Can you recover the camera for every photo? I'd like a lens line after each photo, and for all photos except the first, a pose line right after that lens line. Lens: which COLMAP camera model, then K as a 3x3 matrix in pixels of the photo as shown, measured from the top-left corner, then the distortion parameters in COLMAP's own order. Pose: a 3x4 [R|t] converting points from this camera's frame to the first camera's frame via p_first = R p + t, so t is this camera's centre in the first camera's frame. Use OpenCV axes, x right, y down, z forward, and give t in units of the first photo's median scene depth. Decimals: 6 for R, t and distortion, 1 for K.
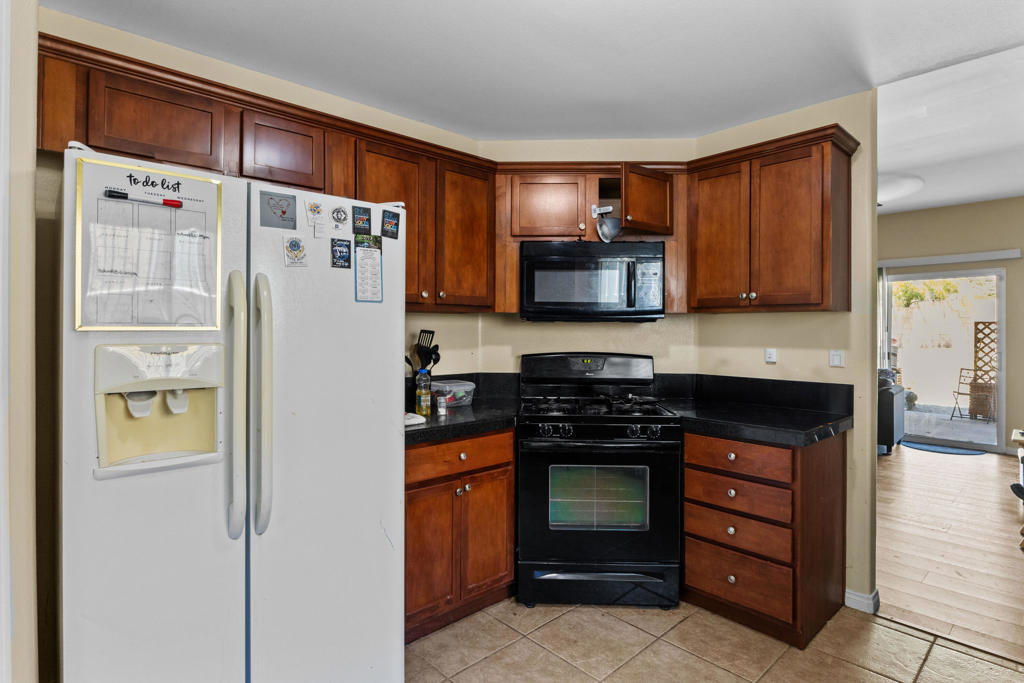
lens RADIAL K [[528.5, 0, 511.8], [0, 528.5, 330.7], [0, 0, 1]] dist [-0.013371, 0.000629]
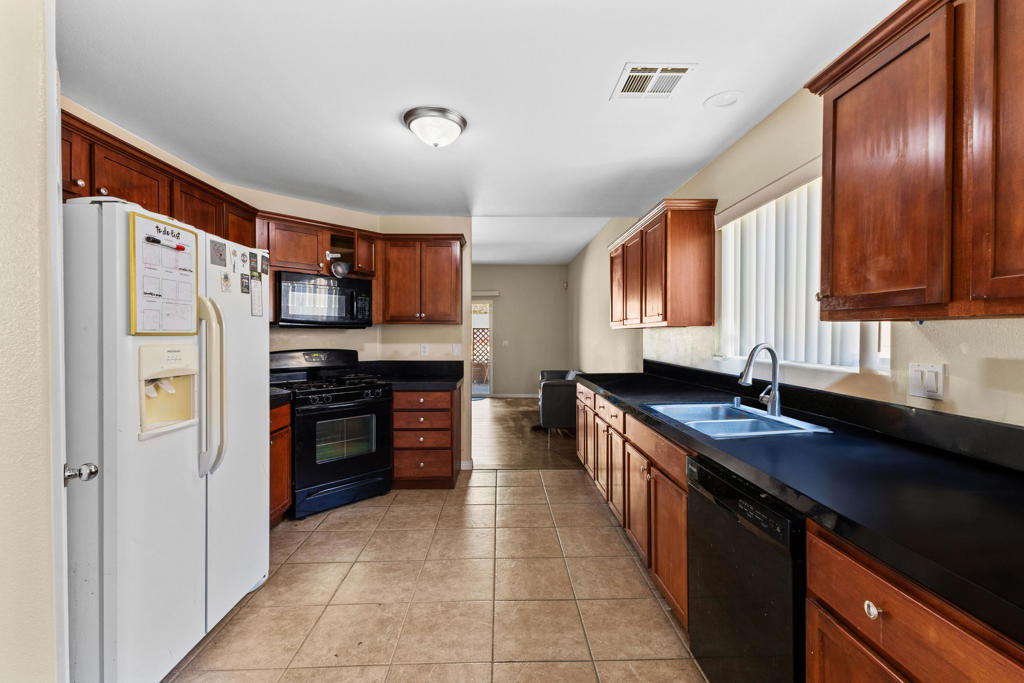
lens RADIAL K [[451.9, 0, 512.0], [0, 451.9, 341.5], [0, 0, 1]] dist [0.001155, 0.000133]
pose [[0.654201, -0.014539, 0.756181, -0.599365], [0.000492, 0.999823, 0.018798, -0.004035], [-0.756321, -0.011925, 0.654093, -0.311657]]
